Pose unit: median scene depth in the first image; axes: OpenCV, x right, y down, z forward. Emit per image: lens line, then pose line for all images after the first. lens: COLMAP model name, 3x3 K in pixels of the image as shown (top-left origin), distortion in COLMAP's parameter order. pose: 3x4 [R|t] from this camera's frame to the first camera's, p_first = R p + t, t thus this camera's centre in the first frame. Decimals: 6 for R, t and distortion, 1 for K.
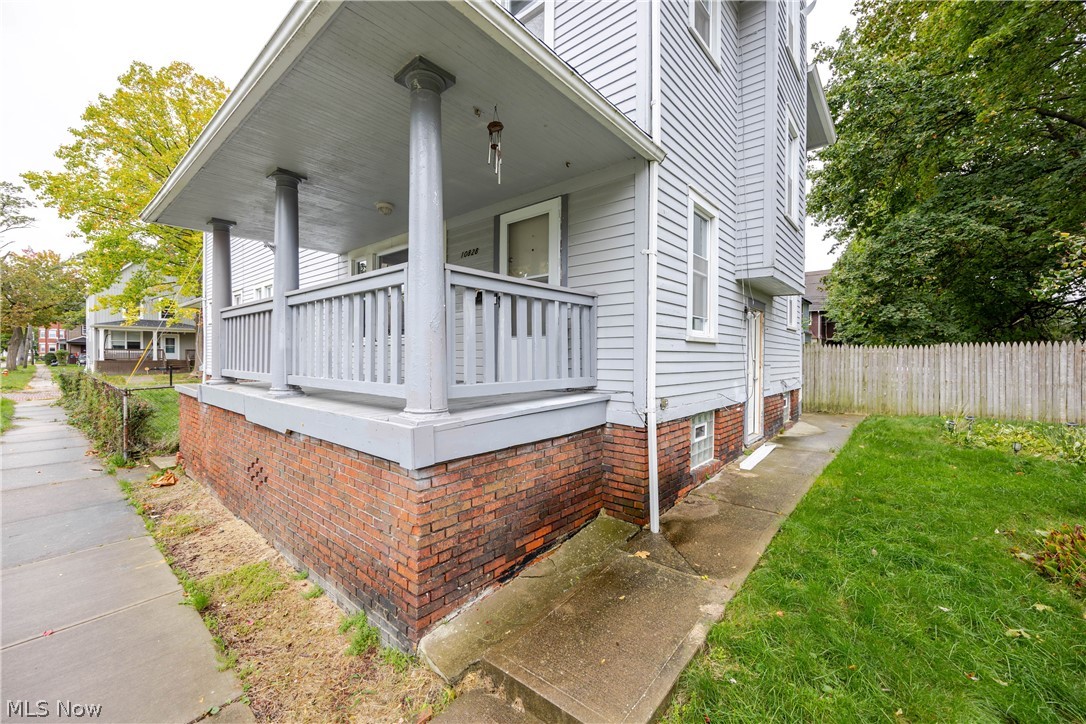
lens RADIAL K [[431.5, 0, 534.2], [0, 431.5, 353.6], [0, 0, 1]] dist [-0.006318, 0.000532]
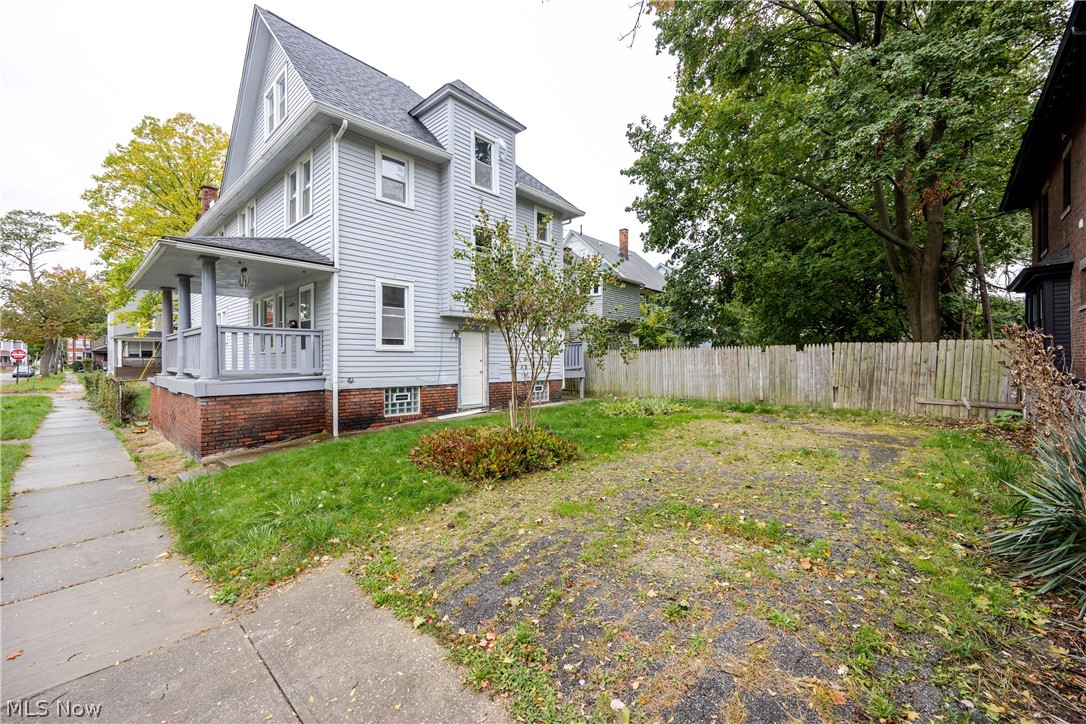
lens RADIAL K [[431.5, 0, 534.2], [0, 431.5, 353.6], [0, 0, 1]] dist [-0.006318, 0.000532]
pose [[0.999531, -0.010120, -0.028916, 0.178880], [0.009865, 0.999911, -0.008935, 0.001607], [0.029004, 0.008645, 0.999542, -0.158407]]
